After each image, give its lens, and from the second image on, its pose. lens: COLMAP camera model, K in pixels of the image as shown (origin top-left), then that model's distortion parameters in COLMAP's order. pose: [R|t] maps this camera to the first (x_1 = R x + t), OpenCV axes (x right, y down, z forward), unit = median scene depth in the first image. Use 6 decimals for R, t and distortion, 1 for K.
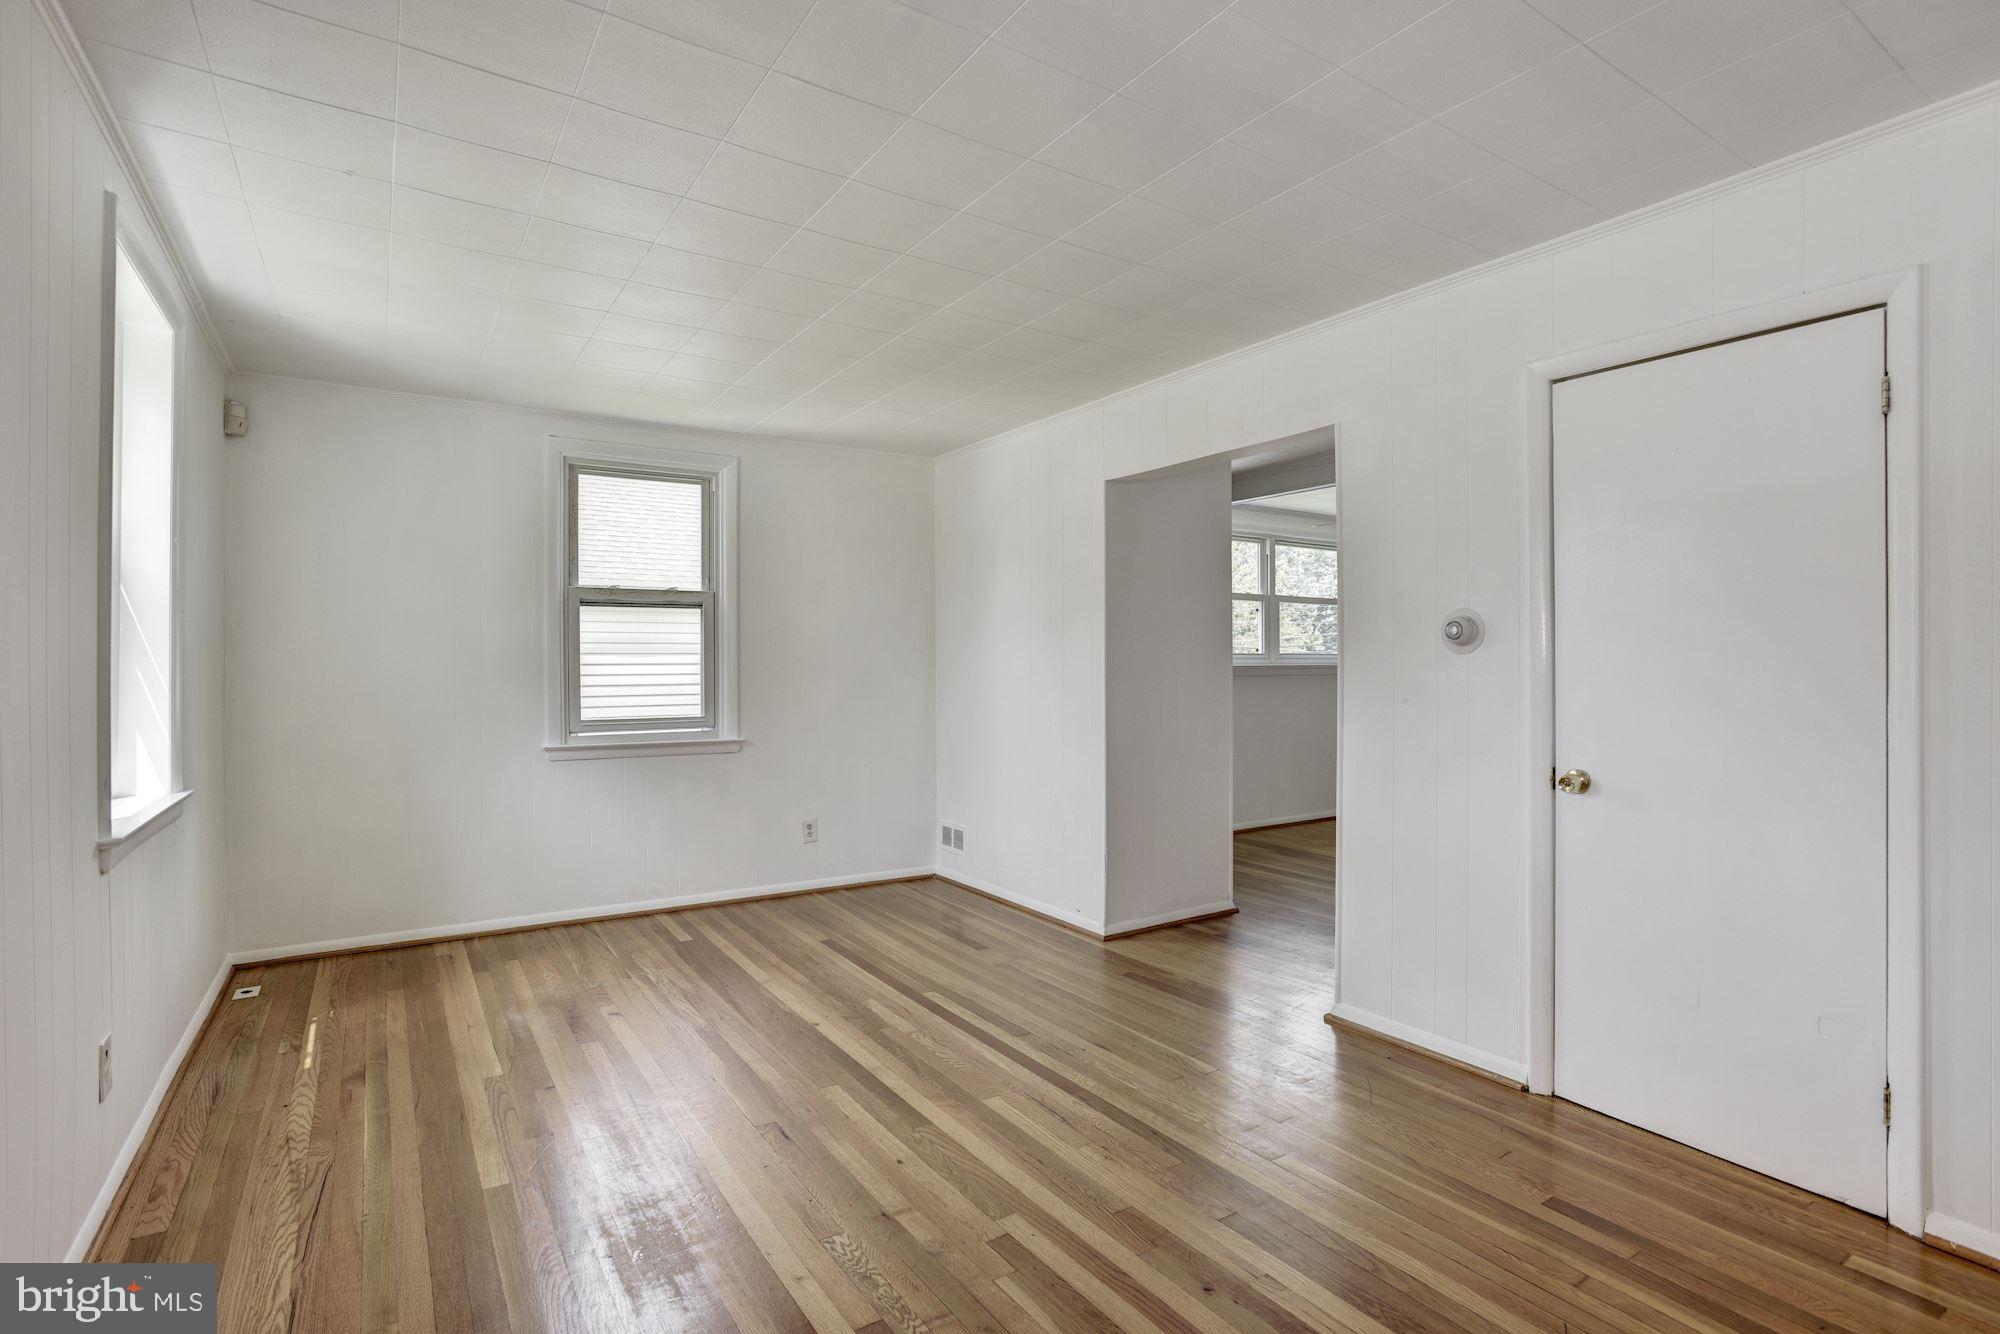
lens RADIAL K [[968.6, 0, 1013.3], [0, 968.6, 664.5], [0, 0, 1]] dist [-0.039012, 0.003798]
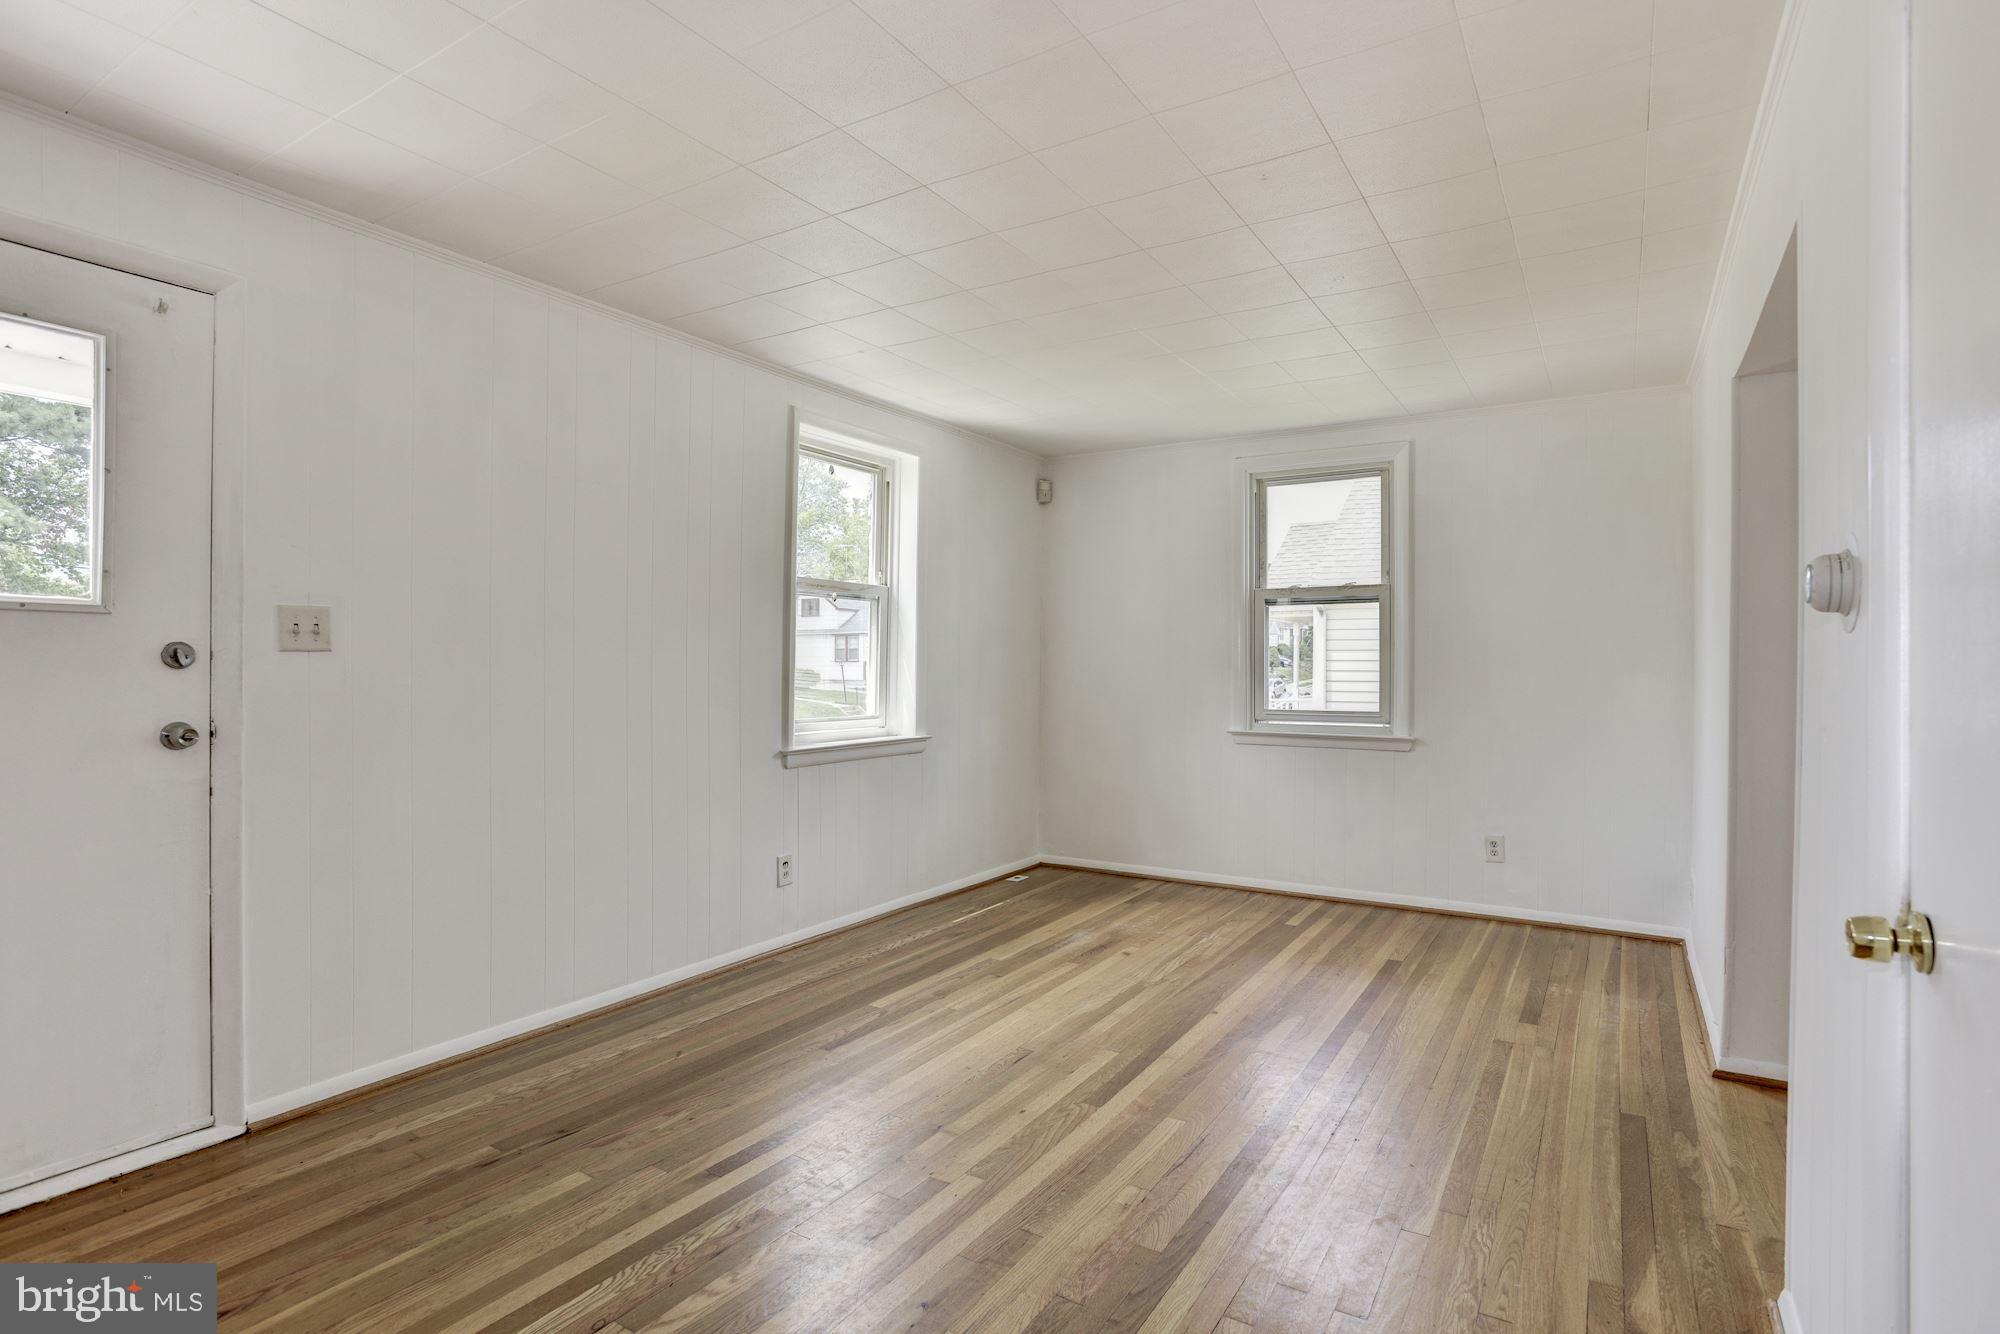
lens RADIAL K [[968.6, 0, 1009.4], [0, 968.6, 660.8], [0, 0, 1]] dist [-0.039012, 0.003798]
pose [[0.415329, 0.000231, -0.909671, 0.453010], [-0.002023, 0.999998, -0.000670, 0.003827], [0.909669, 0.002118, 0.415328, 0.277885]]
